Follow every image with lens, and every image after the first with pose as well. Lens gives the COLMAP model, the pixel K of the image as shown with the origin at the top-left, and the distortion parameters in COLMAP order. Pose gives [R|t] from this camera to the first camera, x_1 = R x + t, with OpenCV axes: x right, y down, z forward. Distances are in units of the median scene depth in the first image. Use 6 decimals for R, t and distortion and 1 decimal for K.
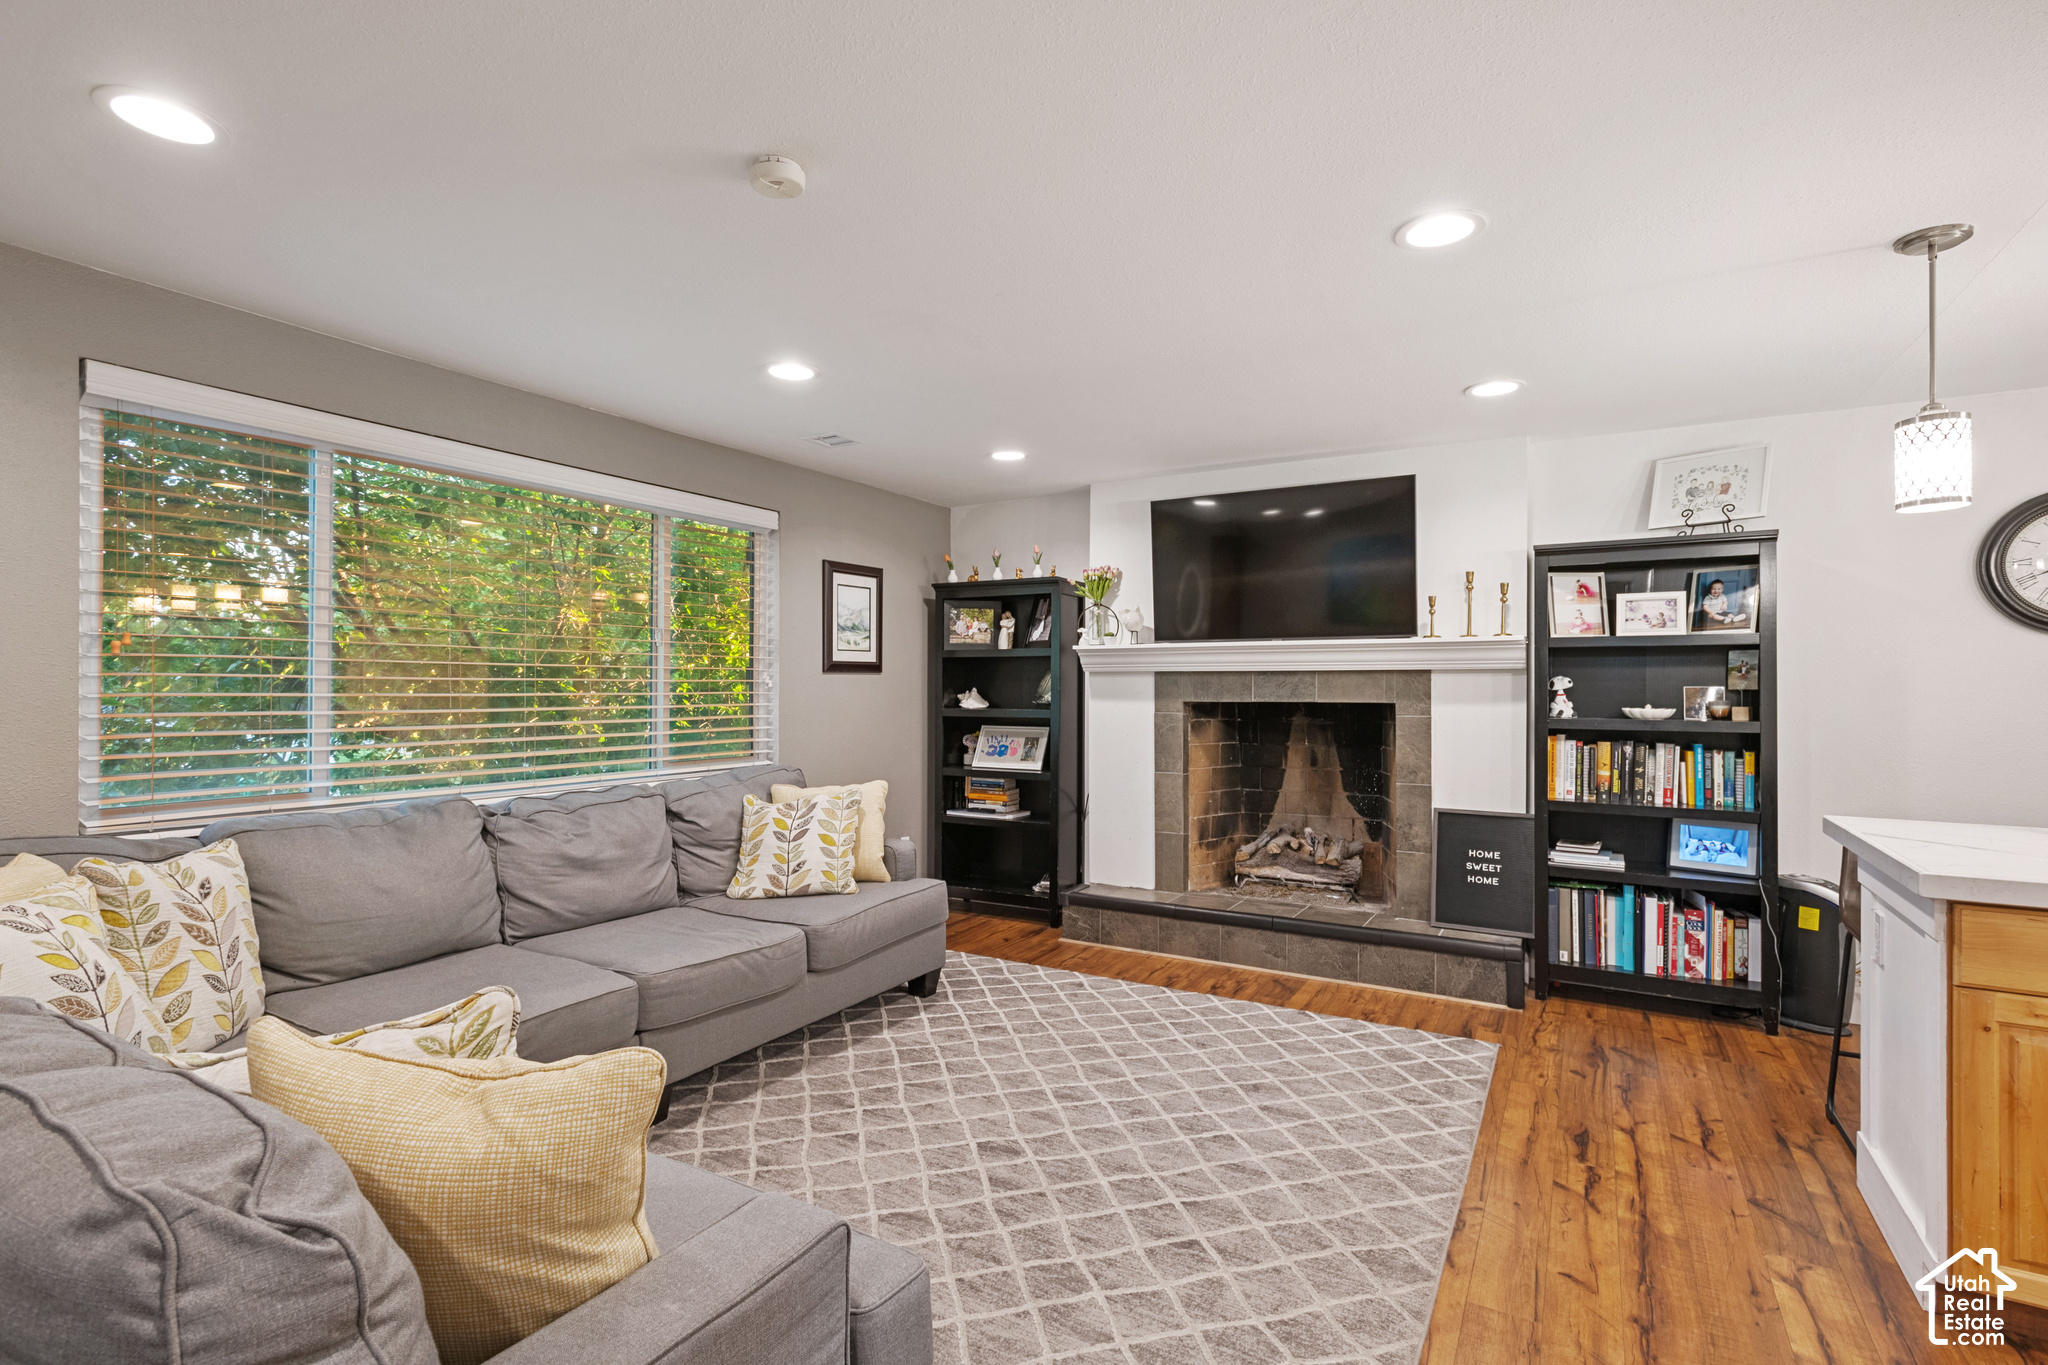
lens RADIAL K [[984.4, 0, 1025.7], [0, 984.4, 686.7], [0, 0, 1]] dist [0.008459, 0.002460]
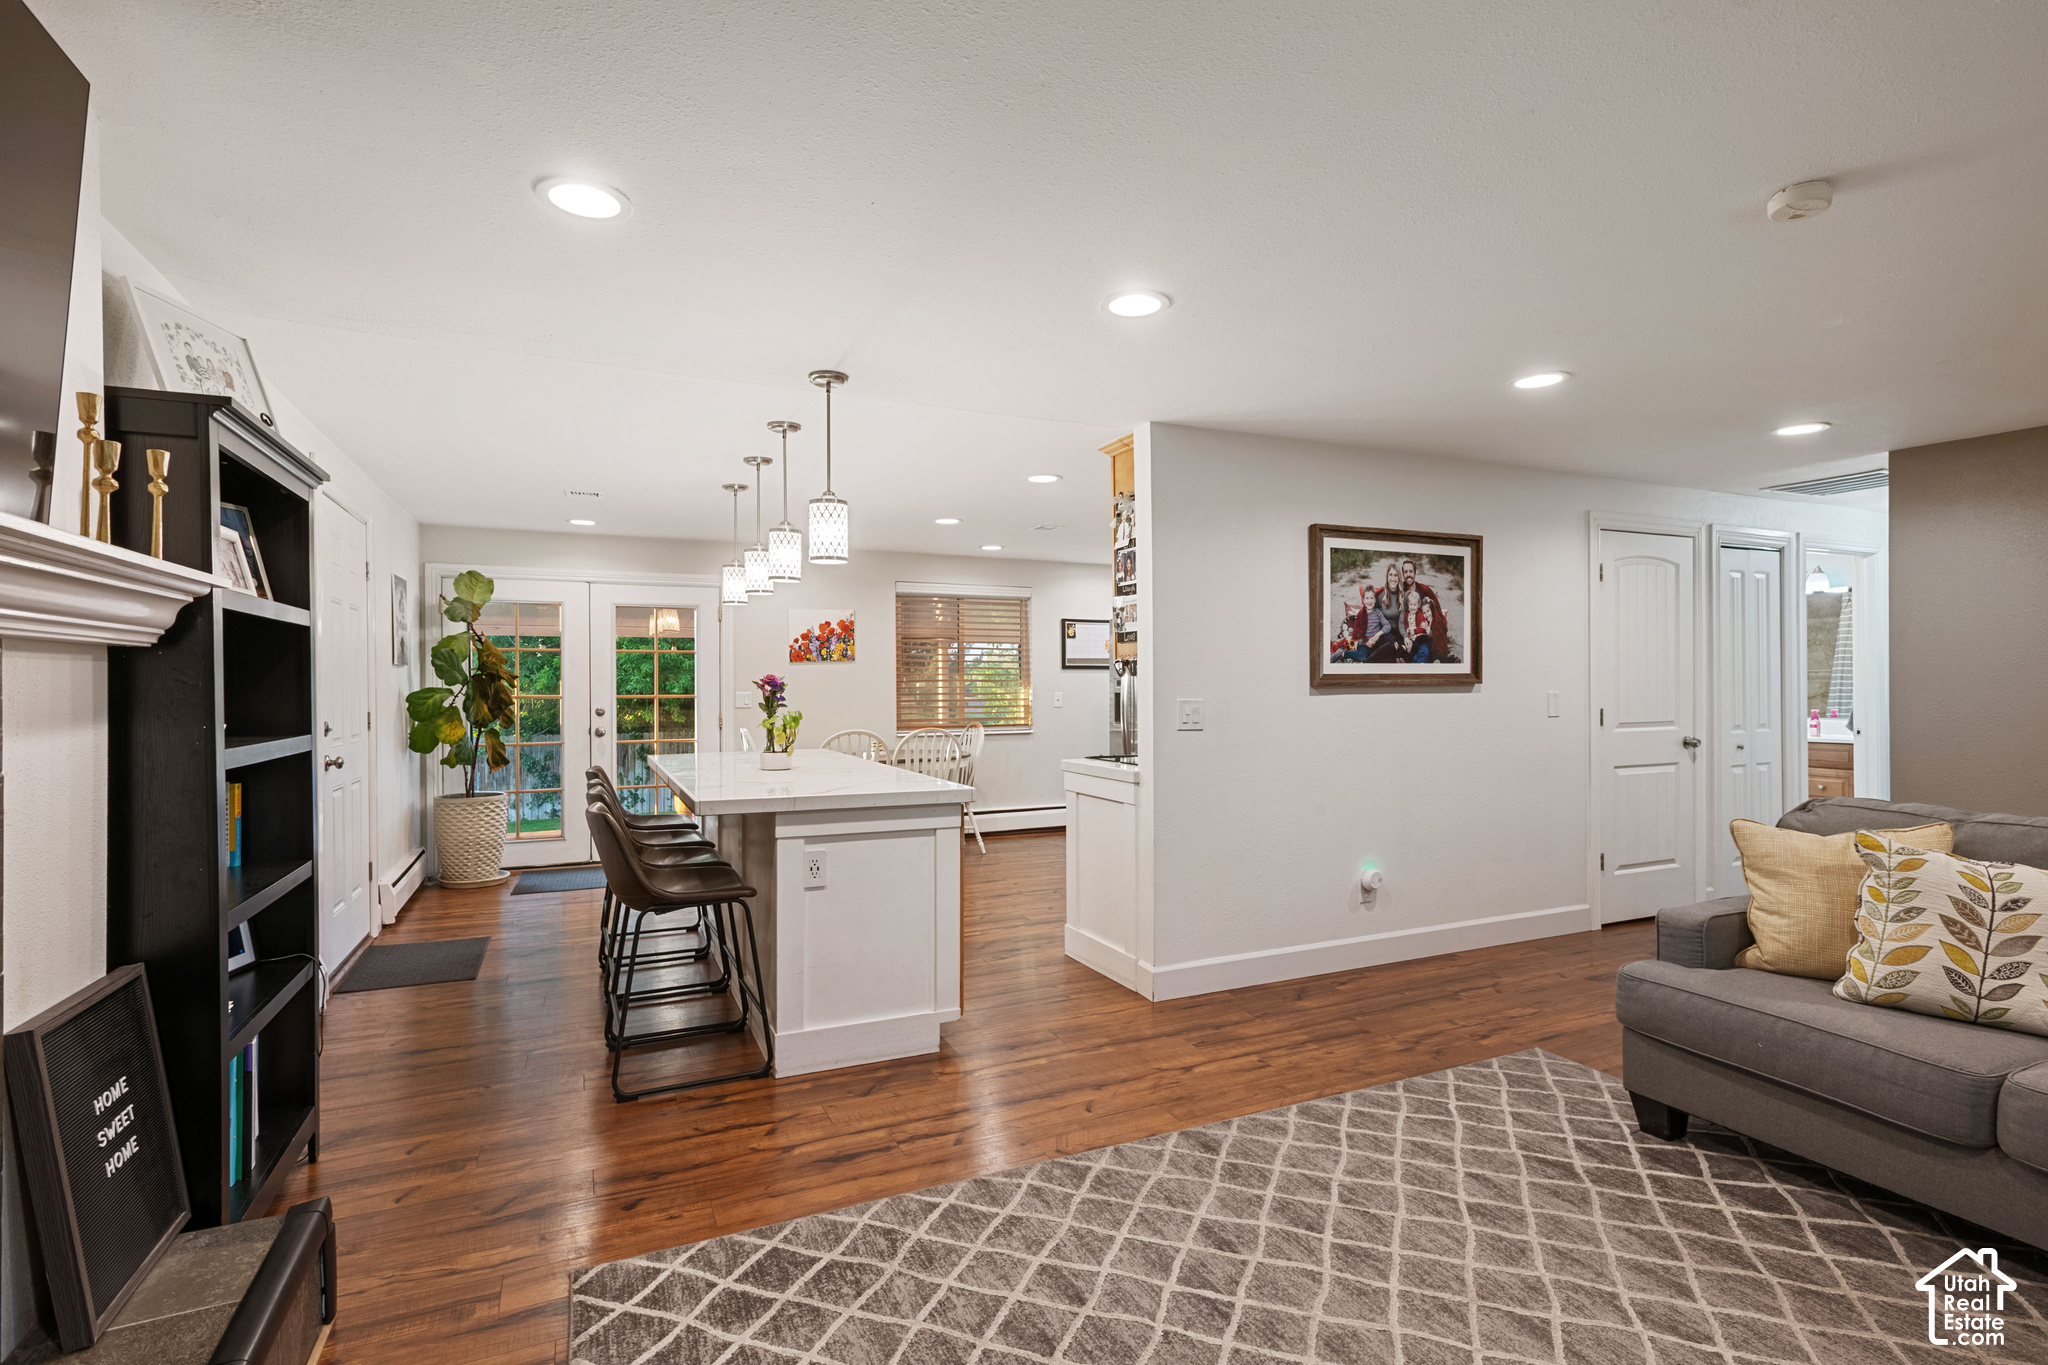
lens RADIAL K [[984.4, 0, 1017.5], [0, 984.4, 676.0], [0, 0, 1]] dist [0.008459, 0.002460]
pose [[-0.820199, 0.005871, 0.572048, -0.135197], [0.003229, 0.999979, -0.005633, -0.003489], [-0.572069, -0.002773, -0.820201, 1.803669]]
